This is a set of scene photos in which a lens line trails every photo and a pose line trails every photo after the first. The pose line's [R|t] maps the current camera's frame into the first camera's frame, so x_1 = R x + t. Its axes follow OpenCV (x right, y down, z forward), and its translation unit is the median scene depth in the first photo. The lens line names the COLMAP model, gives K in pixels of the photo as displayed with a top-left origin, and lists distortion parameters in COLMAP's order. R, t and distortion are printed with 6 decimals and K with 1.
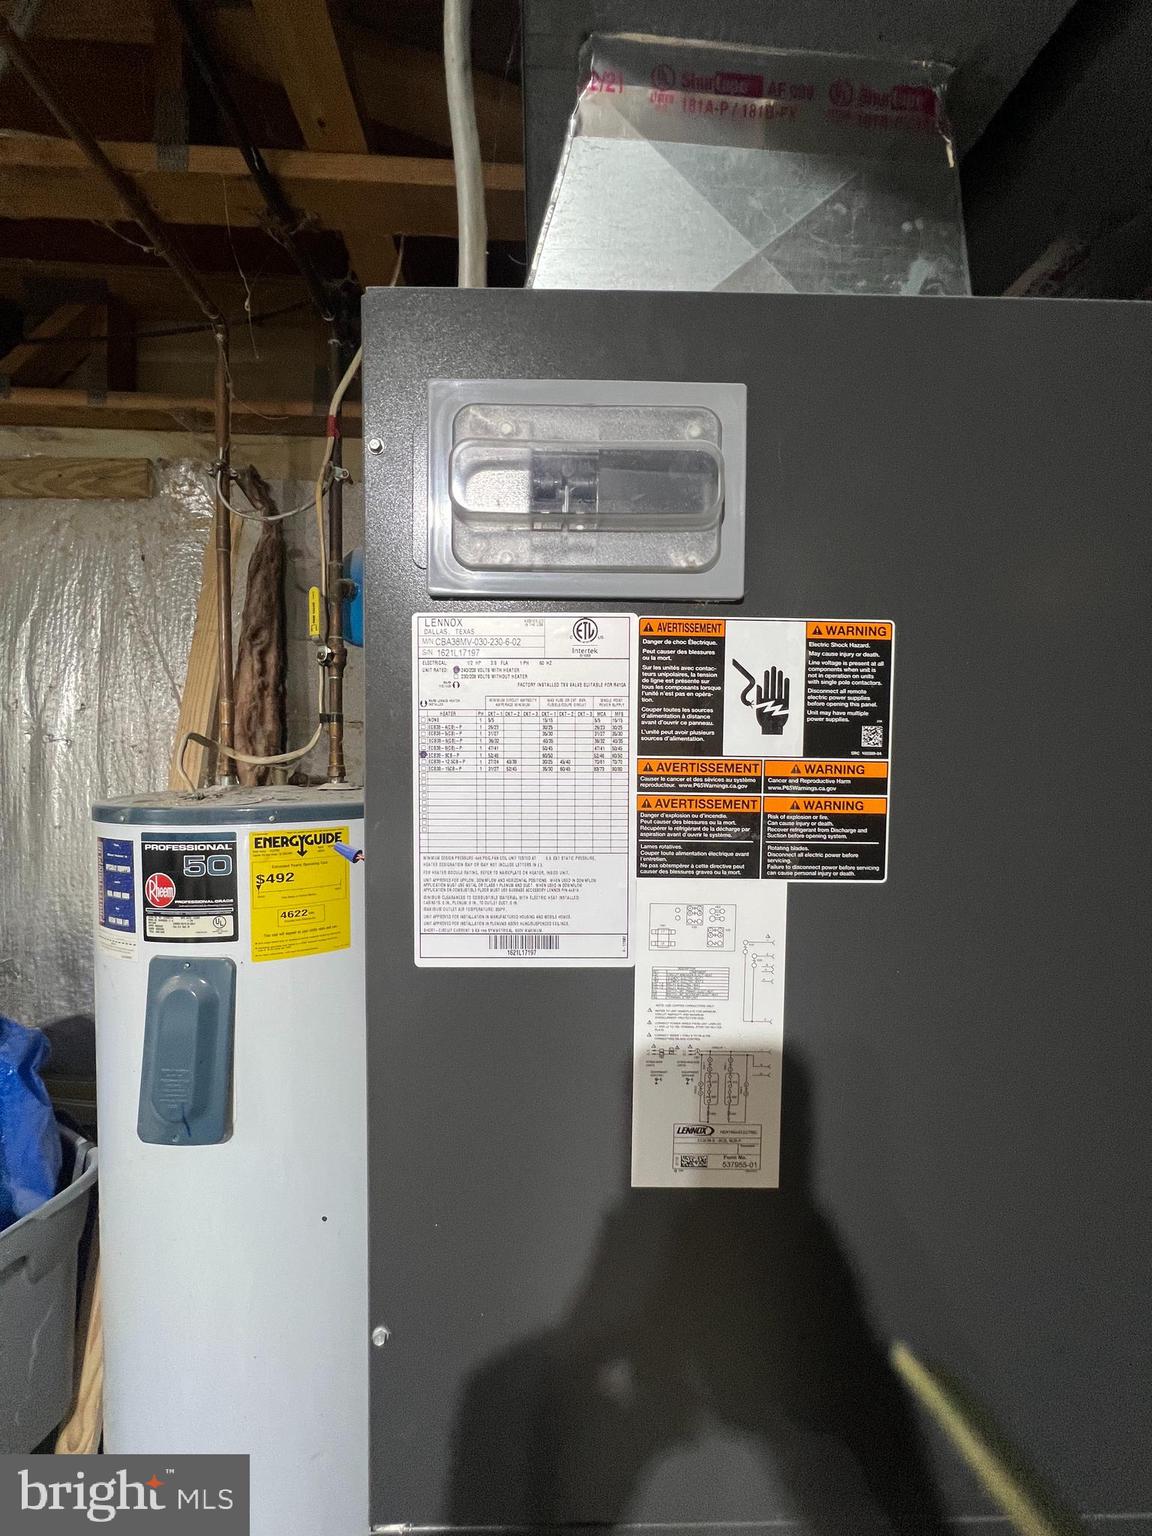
lens RADIAL K [[612.5, 0, 576.2], [0, 612.5, 767.4], [0, 0, 1]] dist [-0.004233, -0.000053]
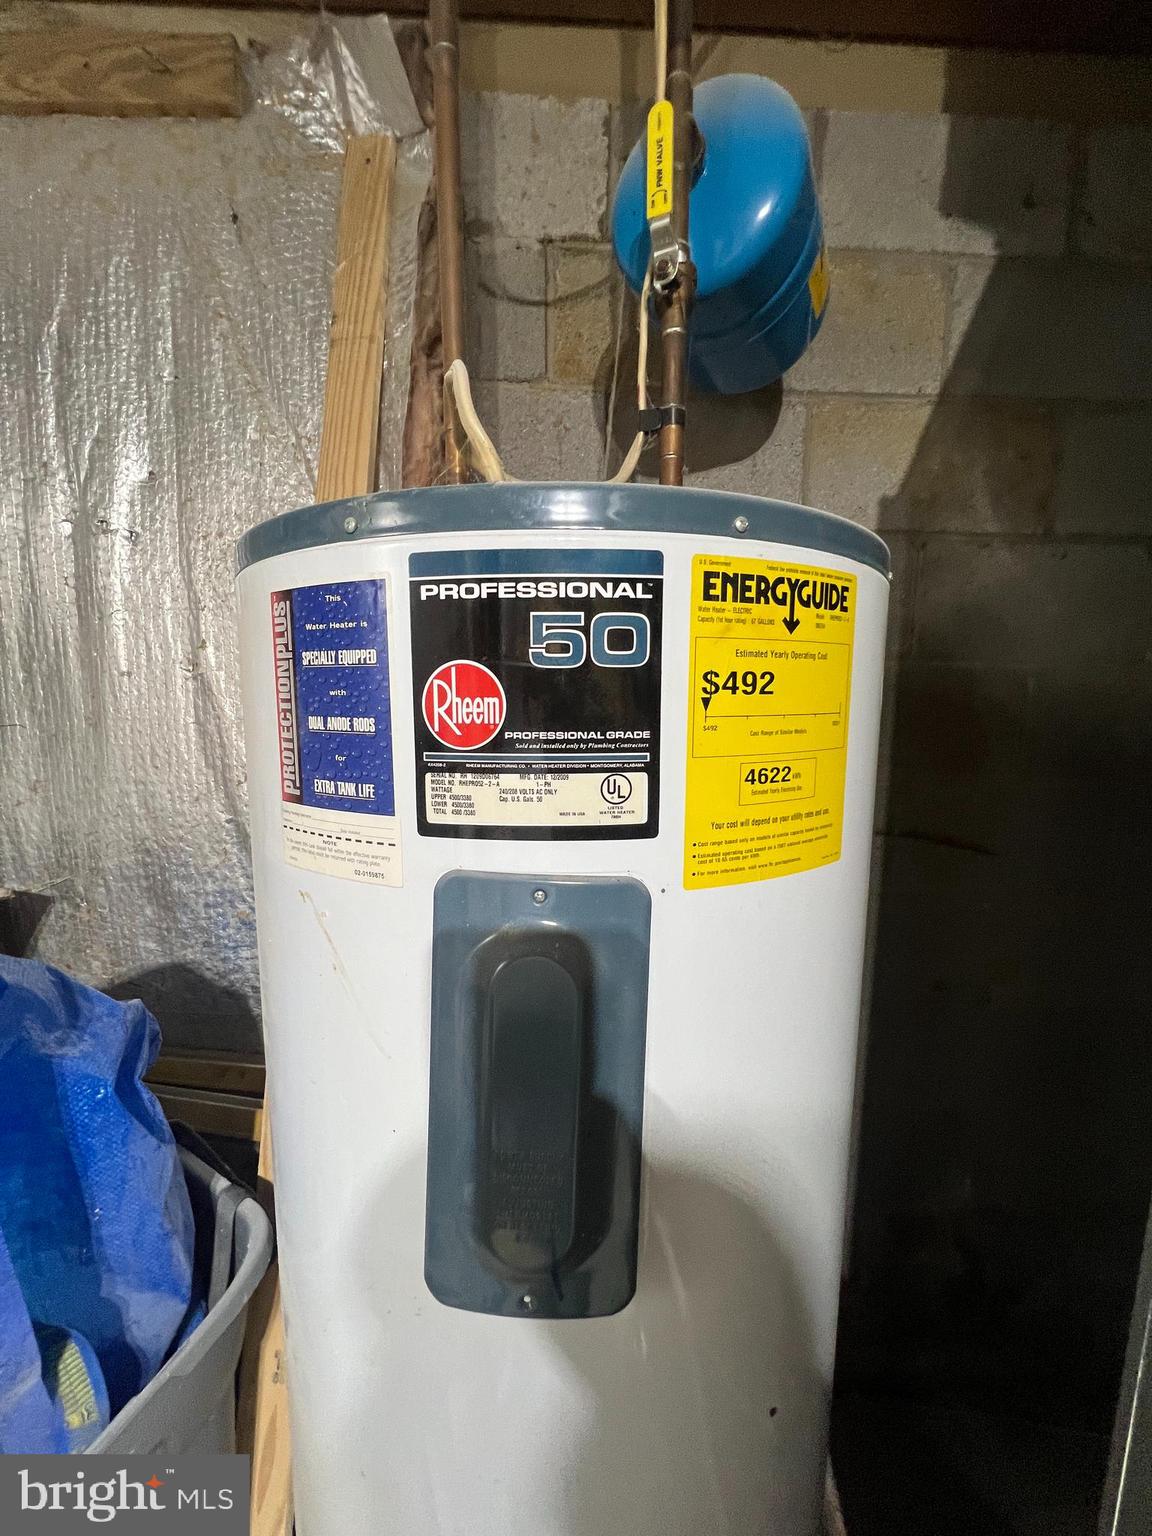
lens RADIAL K [[612.5, 0, 577.0], [0, 612.5, 768.3], [0, 0, 1]] dist [-0.004233, -0.000053]
pose [[0.999641, 0.011013, -0.024416, -0.567321], [-0.008315, 0.994120, 0.107961, 0.187703], [0.025461, -0.107719, 0.993855, 0.579951]]
